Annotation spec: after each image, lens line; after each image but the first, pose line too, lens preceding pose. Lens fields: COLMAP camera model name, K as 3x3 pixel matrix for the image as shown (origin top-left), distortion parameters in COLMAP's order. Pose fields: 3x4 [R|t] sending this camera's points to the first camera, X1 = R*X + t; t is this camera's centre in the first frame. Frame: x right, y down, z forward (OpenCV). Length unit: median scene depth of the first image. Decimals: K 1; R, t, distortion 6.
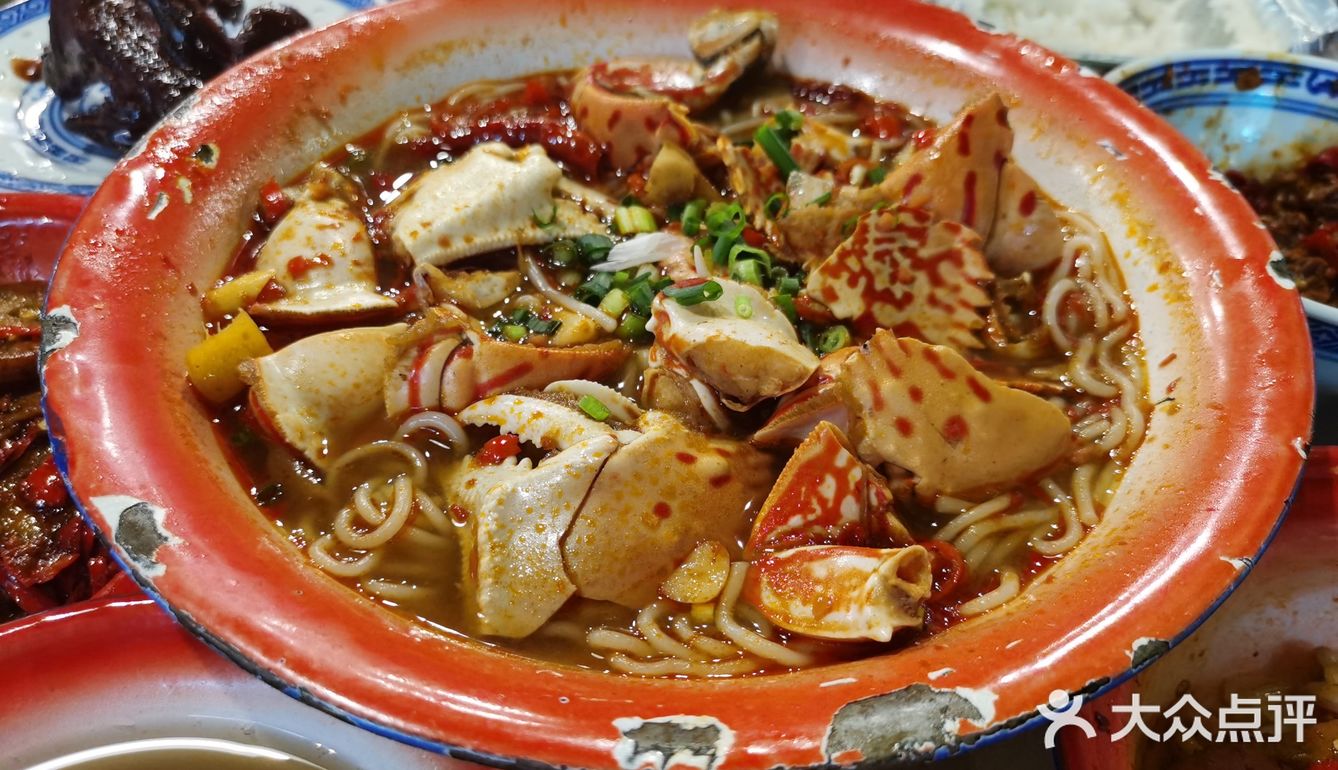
lens RADIAL K [[1034.8, 0, 640.7], [0, 1034.8, 383.3], [0, 0, 1]] dist [-0.007278, -0.015360]
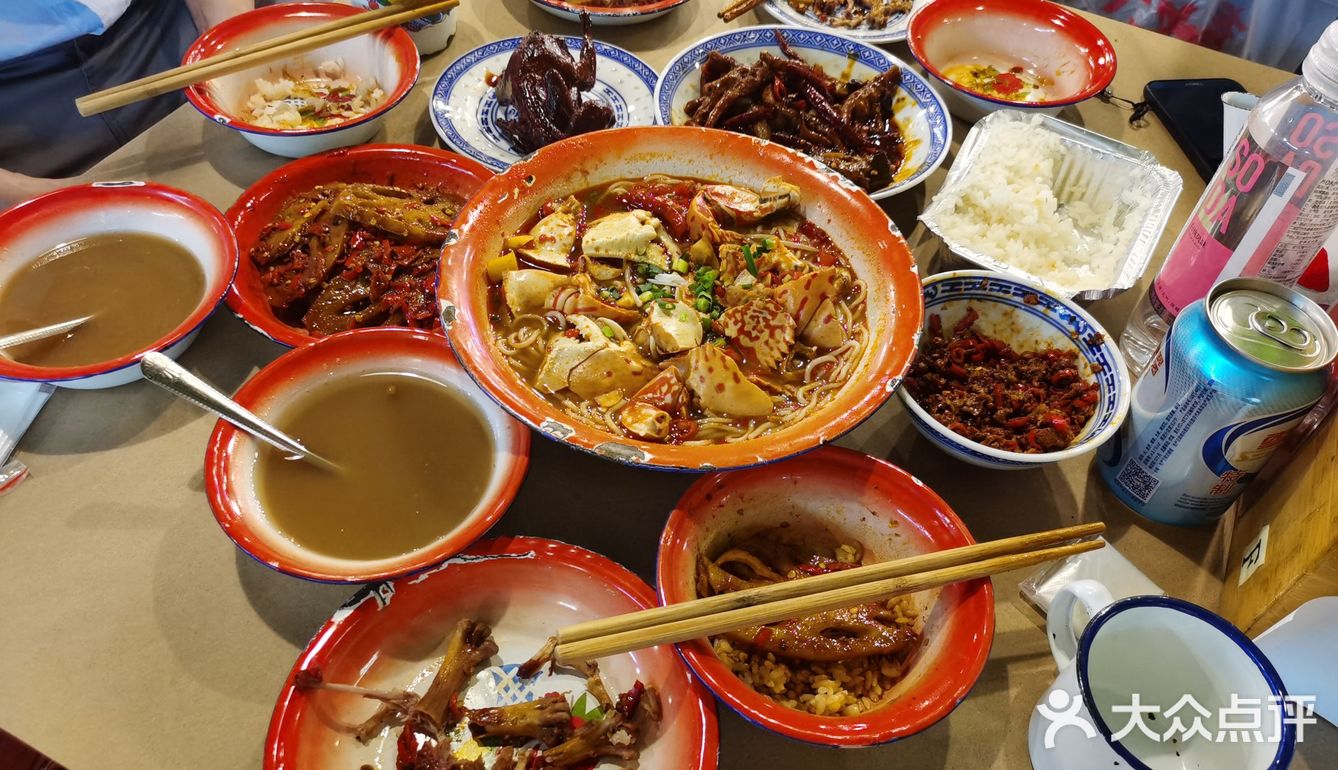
lens RADIAL K [[1027.8, 0, 669.0], [0, 1027.8, 385.0], [0, 0, 1]] dist [0.057448, -0.001744]
pose [[0.886304, 0.374264, -0.272749, 0.778875], [-0.350011, 0.927014, 0.134674, -0.234007], [0.303245, -0.023897, 0.952613, -1.339829]]
